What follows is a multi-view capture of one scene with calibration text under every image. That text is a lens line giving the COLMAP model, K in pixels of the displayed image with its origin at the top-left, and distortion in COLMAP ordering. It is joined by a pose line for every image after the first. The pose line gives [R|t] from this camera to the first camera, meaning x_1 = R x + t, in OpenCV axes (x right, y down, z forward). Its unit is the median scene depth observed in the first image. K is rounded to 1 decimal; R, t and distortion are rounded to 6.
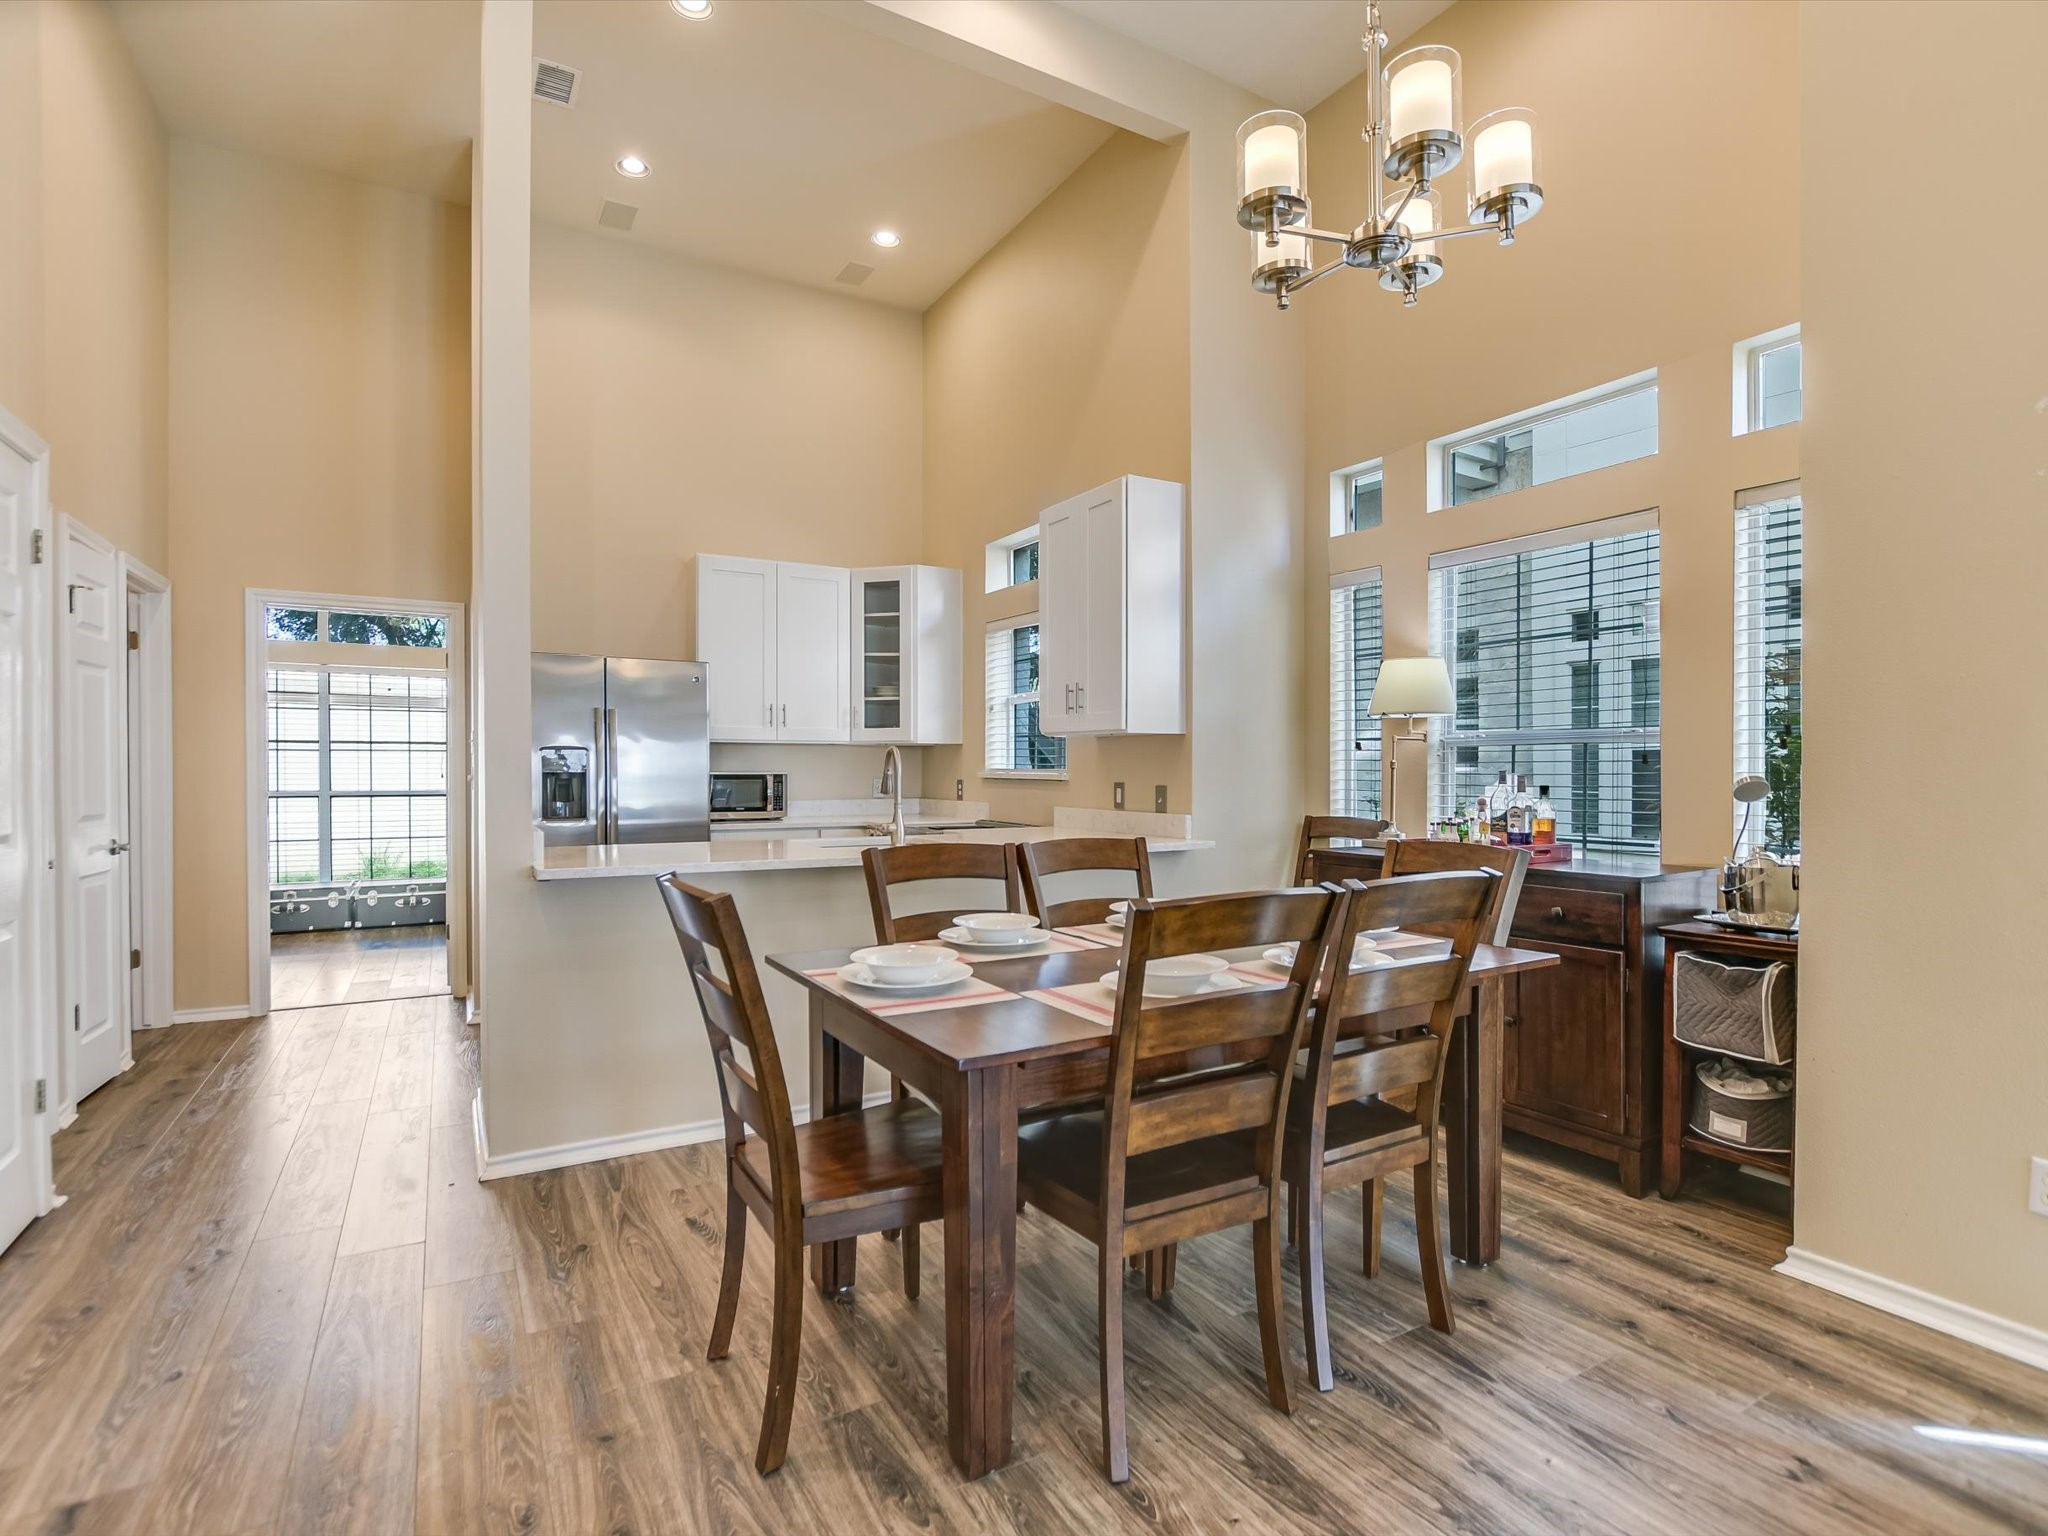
lens RADIAL K [[1017.9, 0, 1024.0], [0, 1017.9, 768.0], [0, 0, 1]] dist [-0.027817, 0.000109]
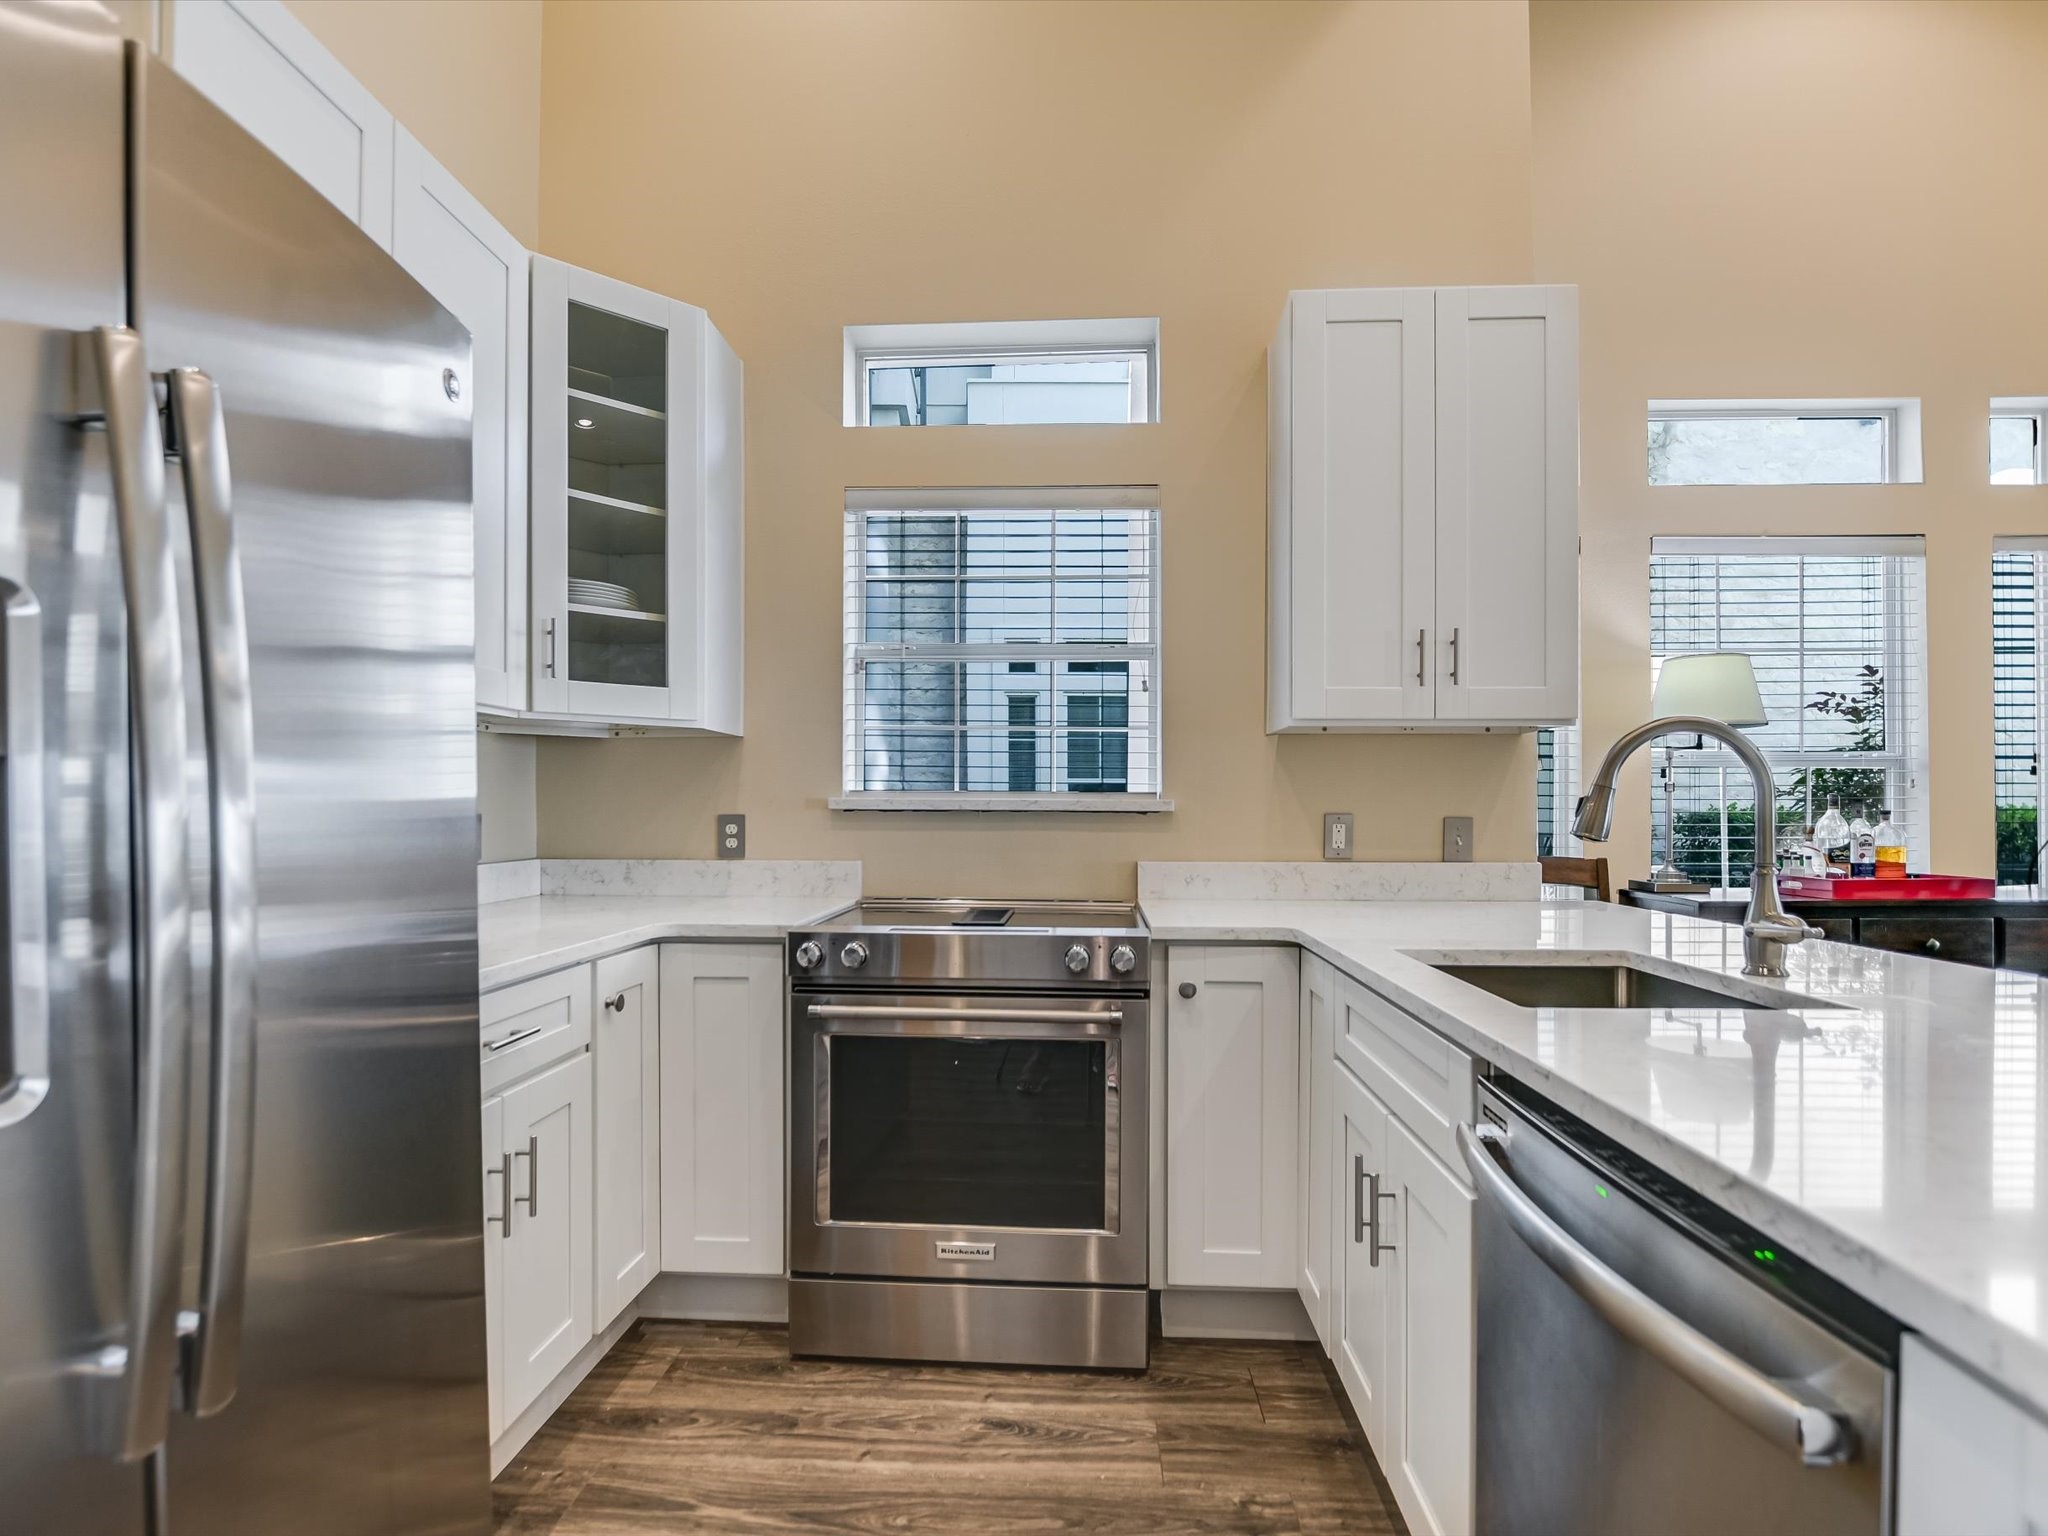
lens RADIAL K [[1017.9, 0, 1024.0], [0, 1017.9, 768.0], [0, 0, 1]] dist [-0.027817, 0.000109]
pose [[0.551259, 0.022279, 0.834037, -0.488074], [-0.002579, 0.999684, -0.025000, 0.002496], [-0.834330, 0.011630, 0.551142, 0.829996]]
